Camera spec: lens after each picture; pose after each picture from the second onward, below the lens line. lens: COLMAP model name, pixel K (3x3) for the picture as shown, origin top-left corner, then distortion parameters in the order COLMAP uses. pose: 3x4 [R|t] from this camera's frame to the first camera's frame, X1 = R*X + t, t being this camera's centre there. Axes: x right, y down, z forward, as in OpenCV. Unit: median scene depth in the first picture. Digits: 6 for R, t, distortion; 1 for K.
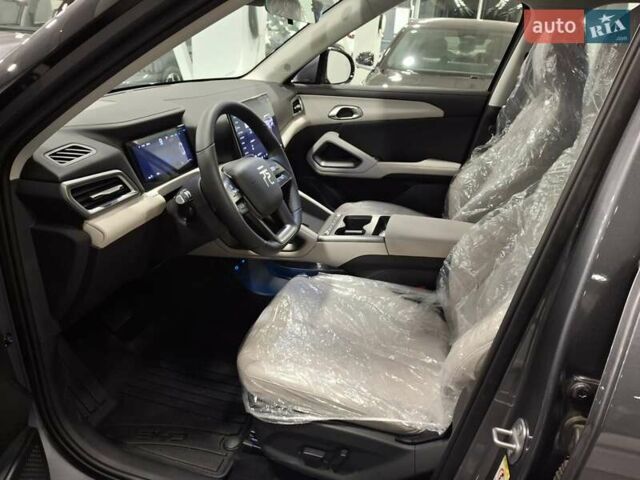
lens RADIAL K [[473.8, 0, 320.0], [0, 473.8, 240.0], [0, 0, 1]] dist [0.041249, -0.063264]
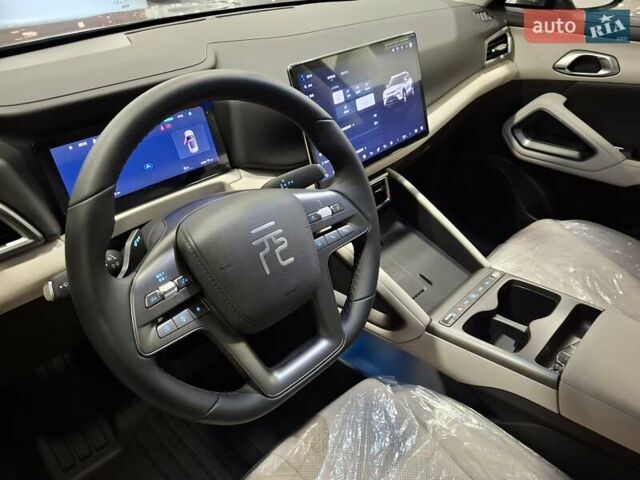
lens RADIAL K [[473.5, 0, 319.3], [0, 473.5, 217.3], [0, 0, 1]] dist [0.032280, -0.070539]
pose [[0.872003, 0.235486, -0.429135, 0.061755], [-0.173163, 0.968392, 0.179533, -0.136362], [0.457848, -0.082243, 0.885218, 0.330956]]
